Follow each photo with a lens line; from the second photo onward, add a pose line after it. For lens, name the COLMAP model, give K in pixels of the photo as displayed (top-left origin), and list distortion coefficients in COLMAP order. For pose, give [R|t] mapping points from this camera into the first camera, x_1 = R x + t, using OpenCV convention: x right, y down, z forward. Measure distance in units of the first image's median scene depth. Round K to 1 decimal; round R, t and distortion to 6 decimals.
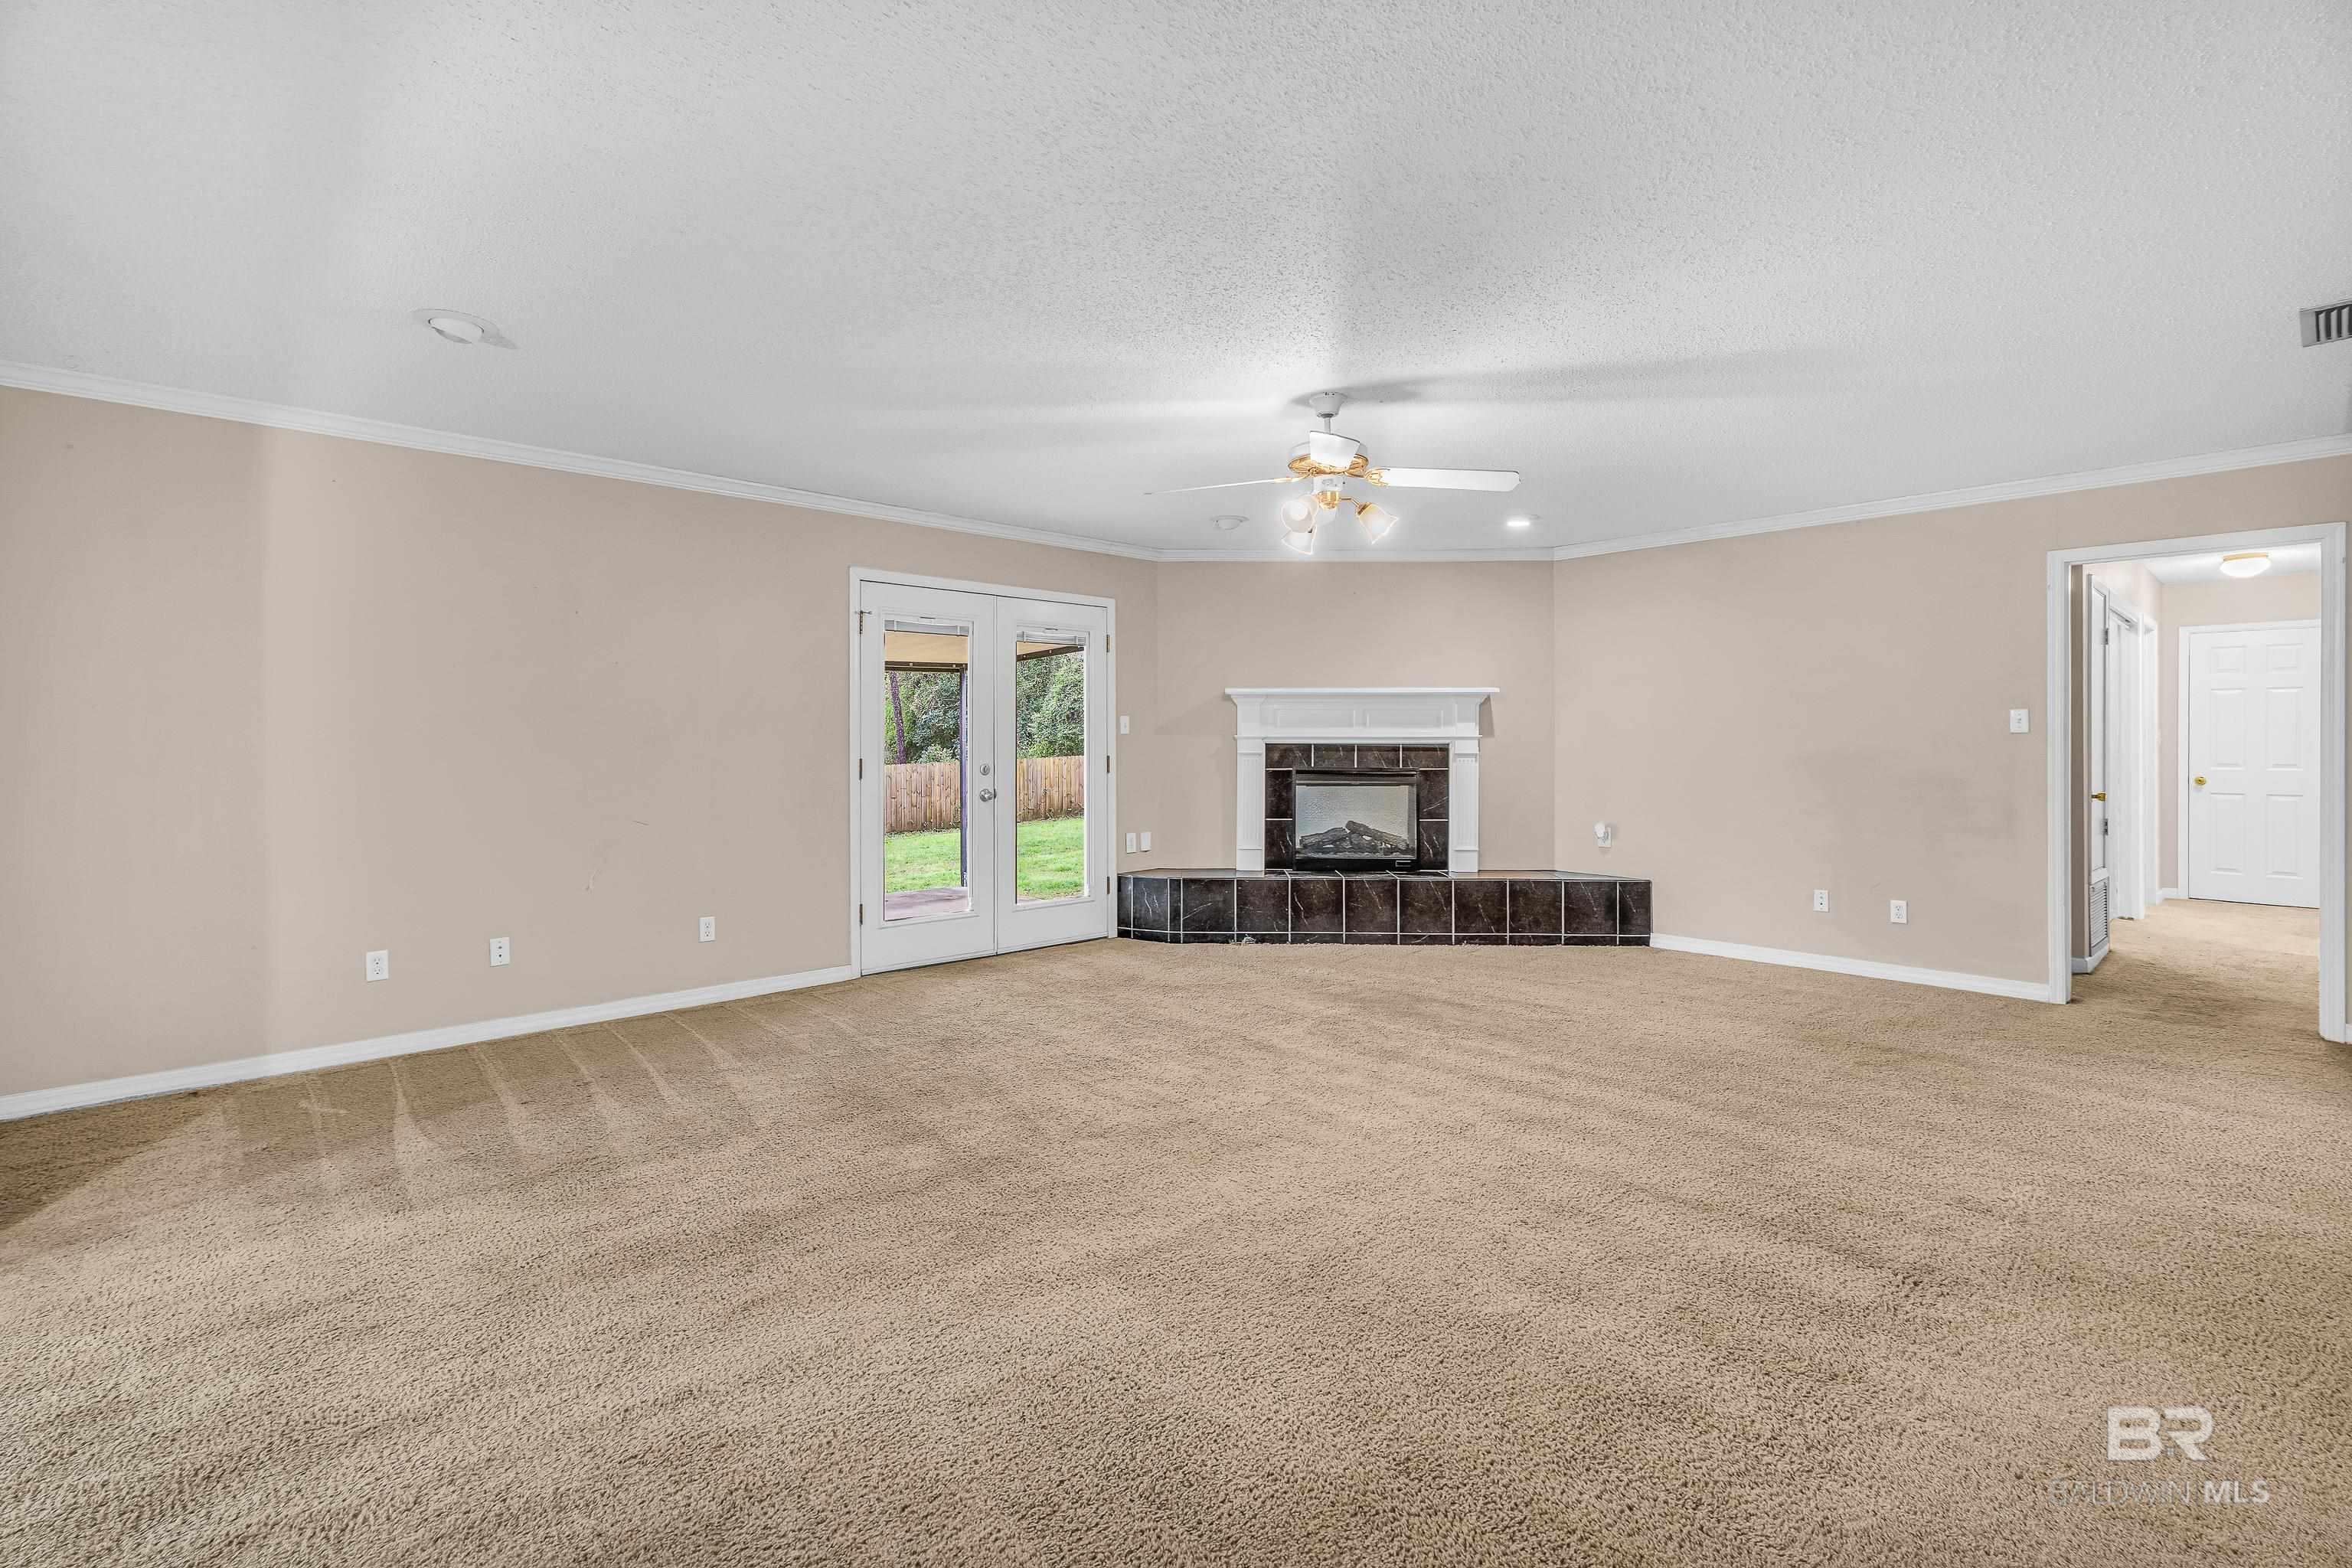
lens RADIAL K [[1069.0, 0, 1185.9], [0, 1069.0, 731.3], [0, 0, 1]] dist [0.004680, -0.003245]
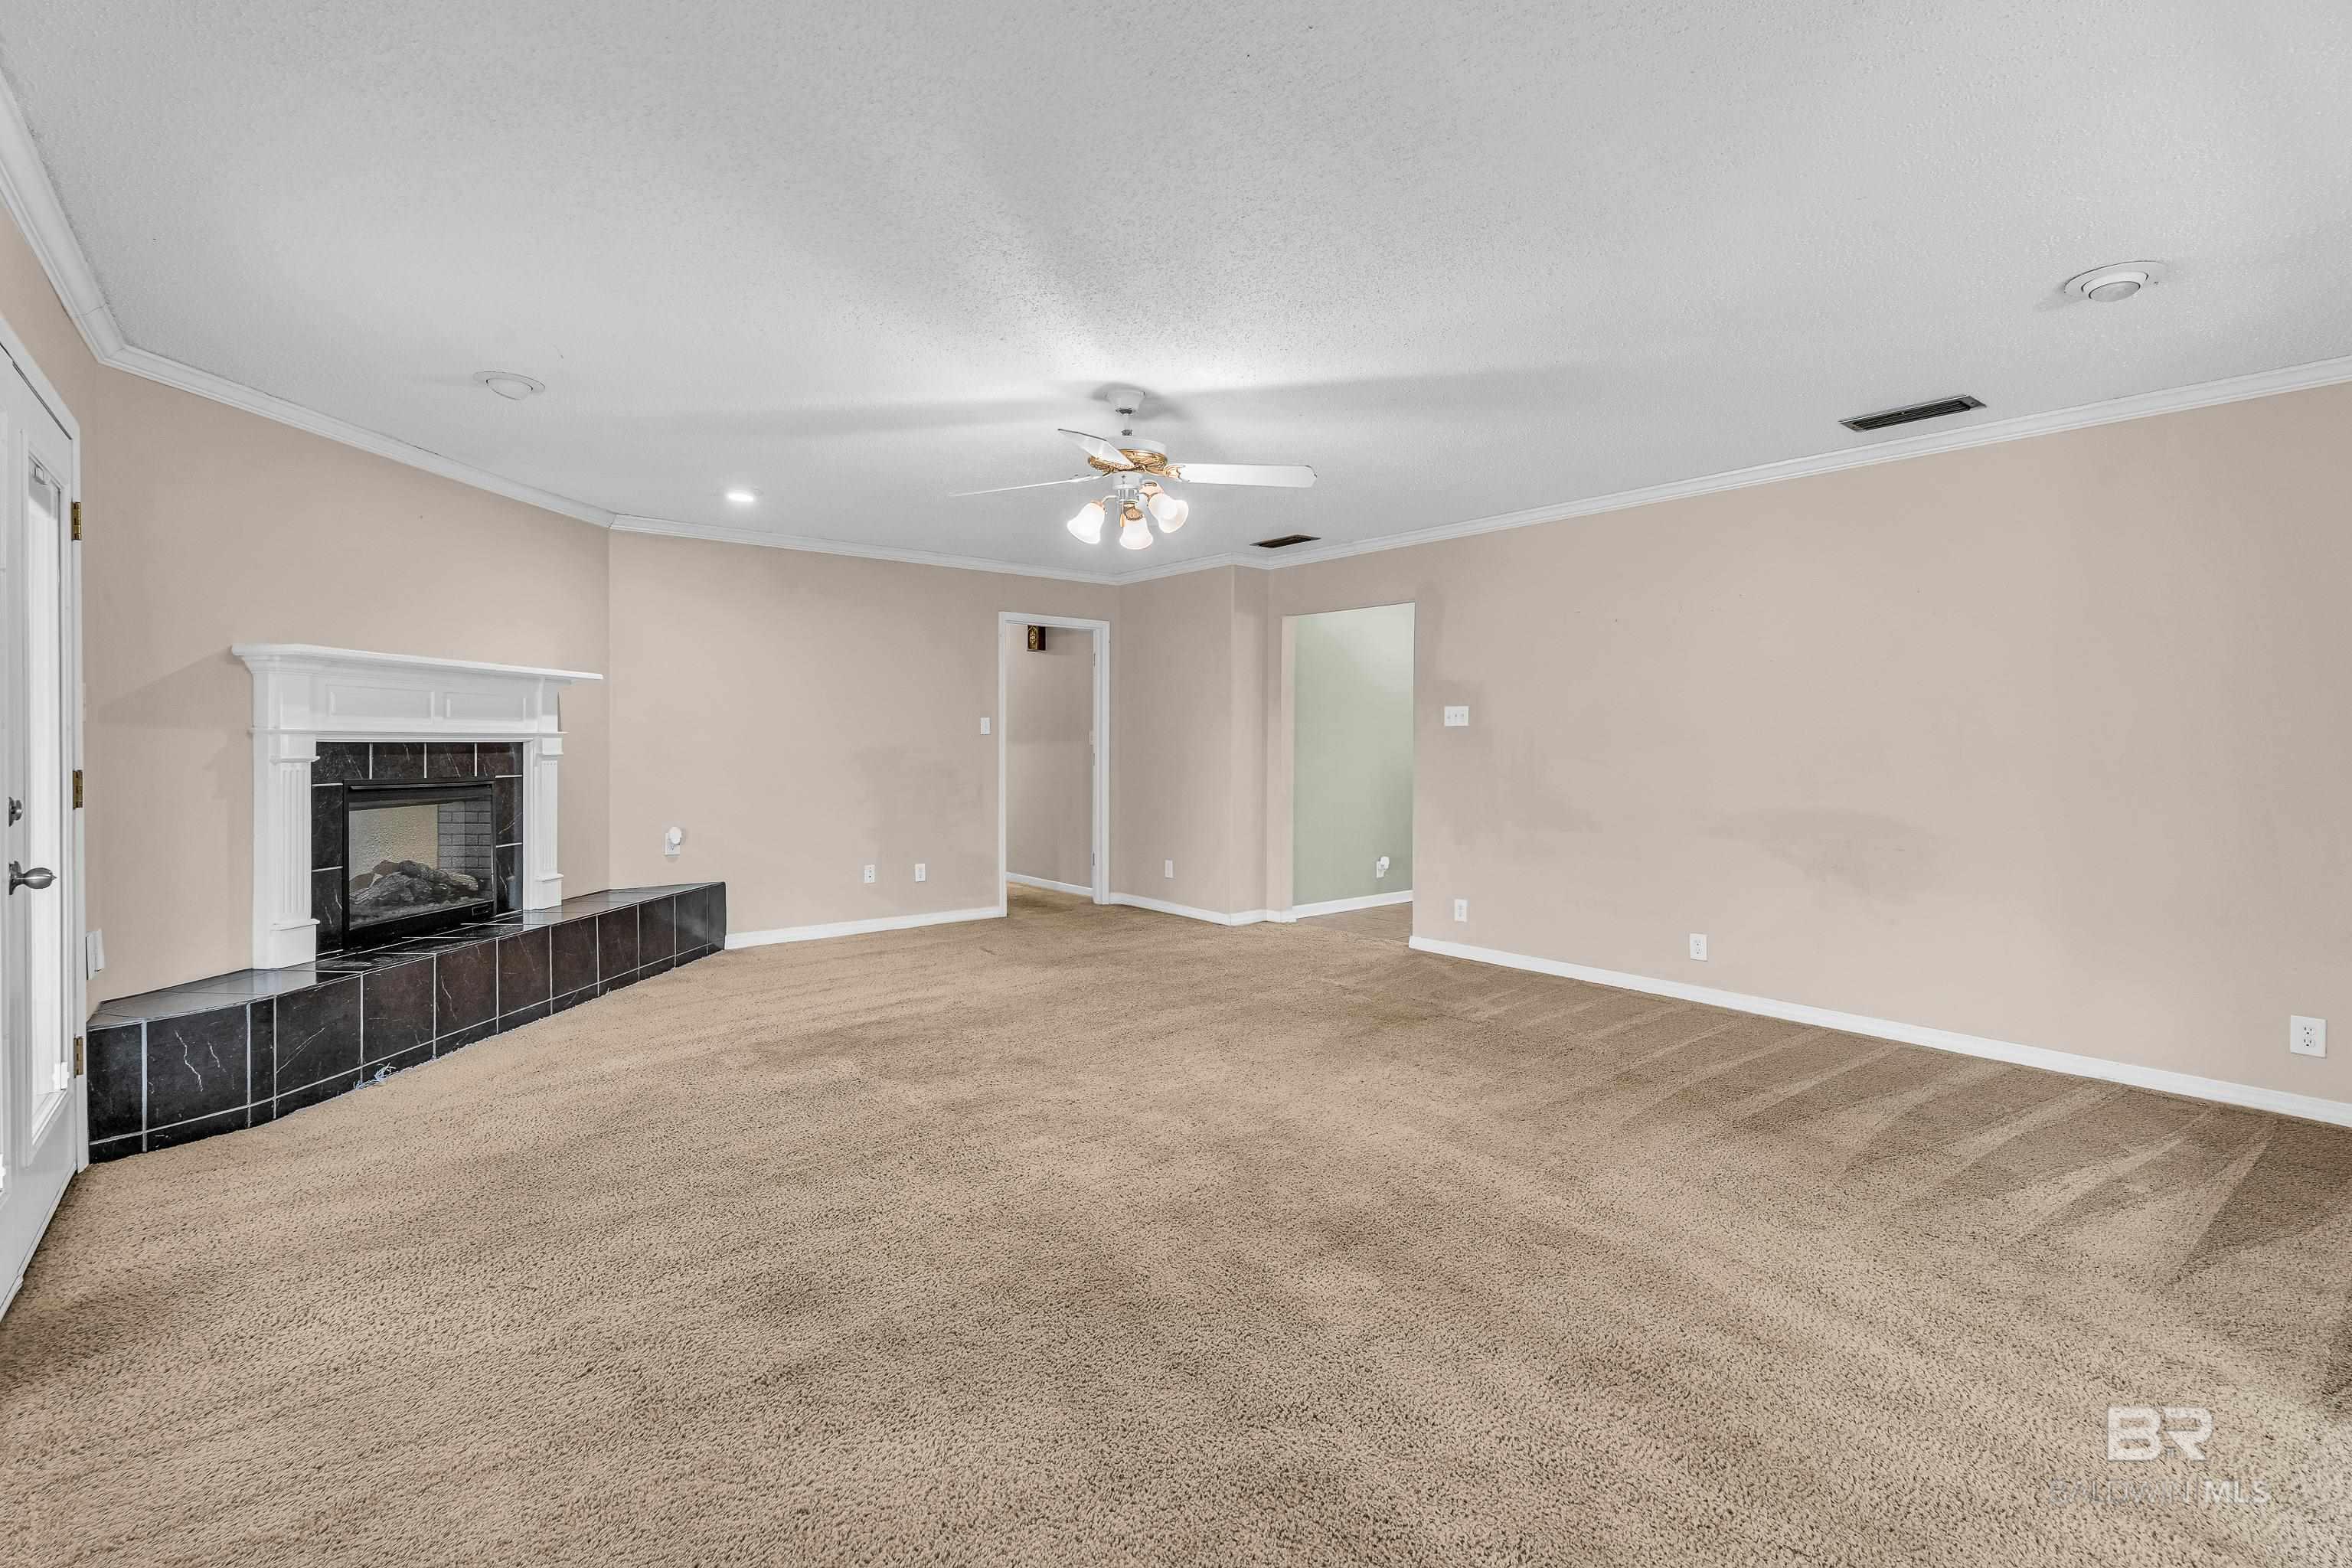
lens RADIAL K [[1069.0, 0, 1170.4], [0, 1069.0, 746.9], [0, 0, 1]] dist [0.004680, -0.003245]
pose [[0.080266, -0.007129, 0.996748, -0.477866], [-0.014962, 0.999853, 0.008356, 0.002109], [-0.996661, -0.015584, 0.080147, 0.493788]]
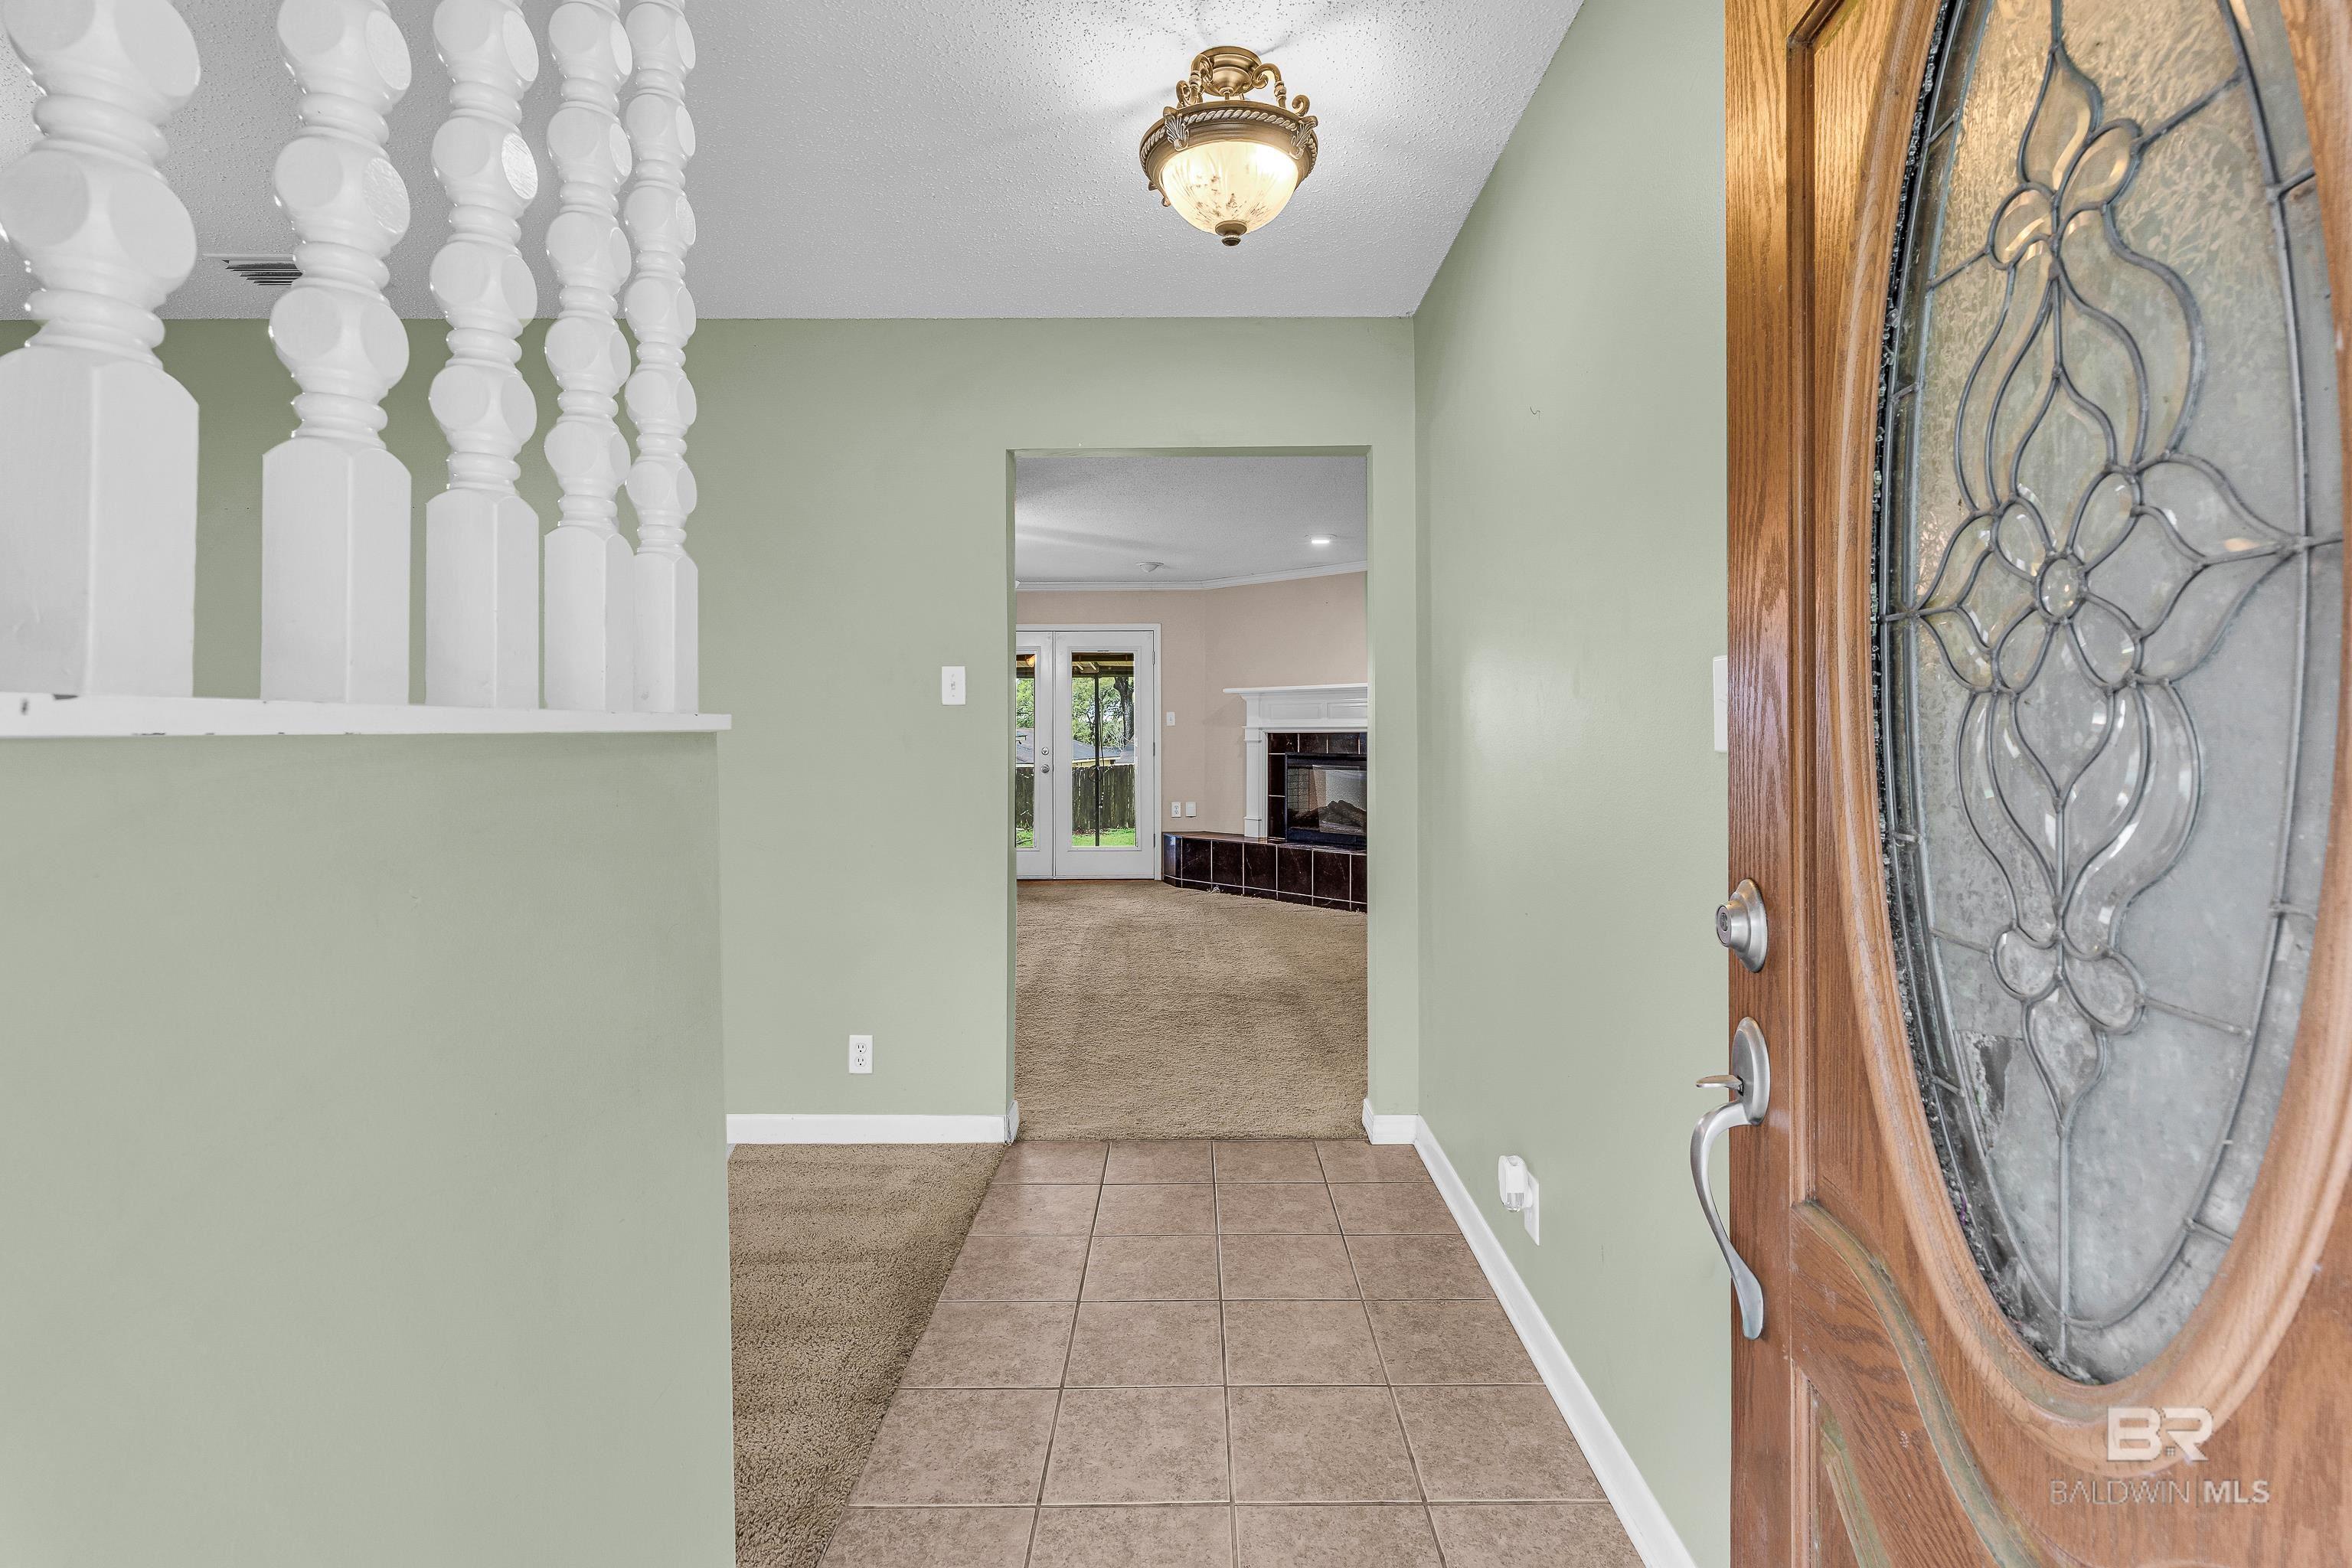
lens RADIAL K [[1069.0, 0, 1216.7], [0, 1069.0, 725.4], [0, 0, 1]] dist [0.004680, -0.003245]
pose [[0.738480, -0.004829, -0.674258, 0.863054], [0.008885, 0.999957, 0.002569, -0.000260], [0.674217, -0.007888, 0.738492, 0.070526]]
